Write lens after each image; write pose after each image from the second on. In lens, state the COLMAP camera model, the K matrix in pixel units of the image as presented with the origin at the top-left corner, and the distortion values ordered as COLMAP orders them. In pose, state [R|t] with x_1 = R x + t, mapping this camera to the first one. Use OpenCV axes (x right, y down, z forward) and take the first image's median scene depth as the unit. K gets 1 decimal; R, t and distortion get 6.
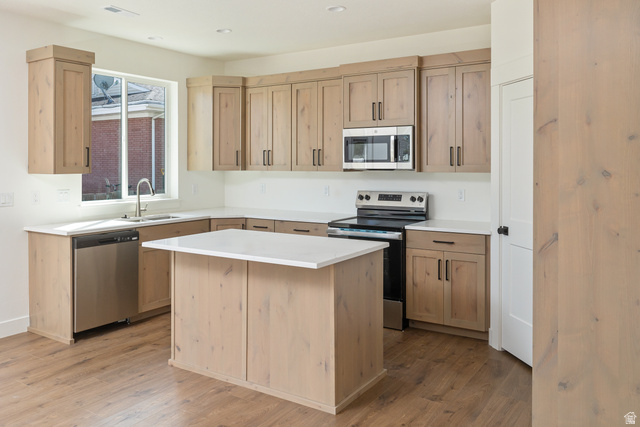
lens RADIAL K [[523.1, 0, 315.4], [0, 523.1, 212.4], [0, 0, 1]] dist [0.001561, 0.003738]
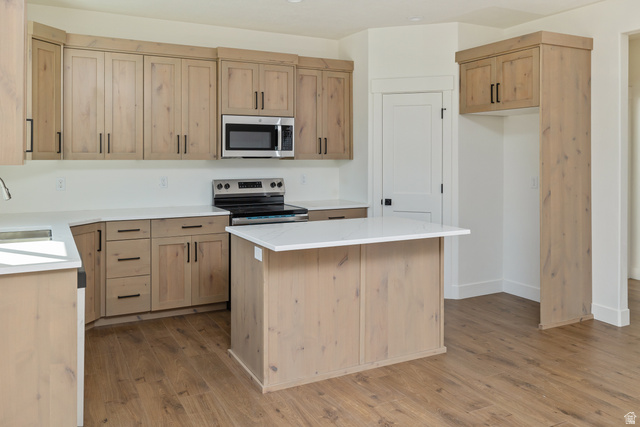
lens RADIAL K [[523.1, 0, 315.4], [0, 523.1, 212.4], [0, 0, 1]] dist [0.001561, 0.003738]
pose [[0.488180, -0.092227, 0.867856, -0.746115], [0.078040, 0.995030, 0.061844, -0.030234], [-0.869247, 0.037536, 0.492951, 0.410214]]
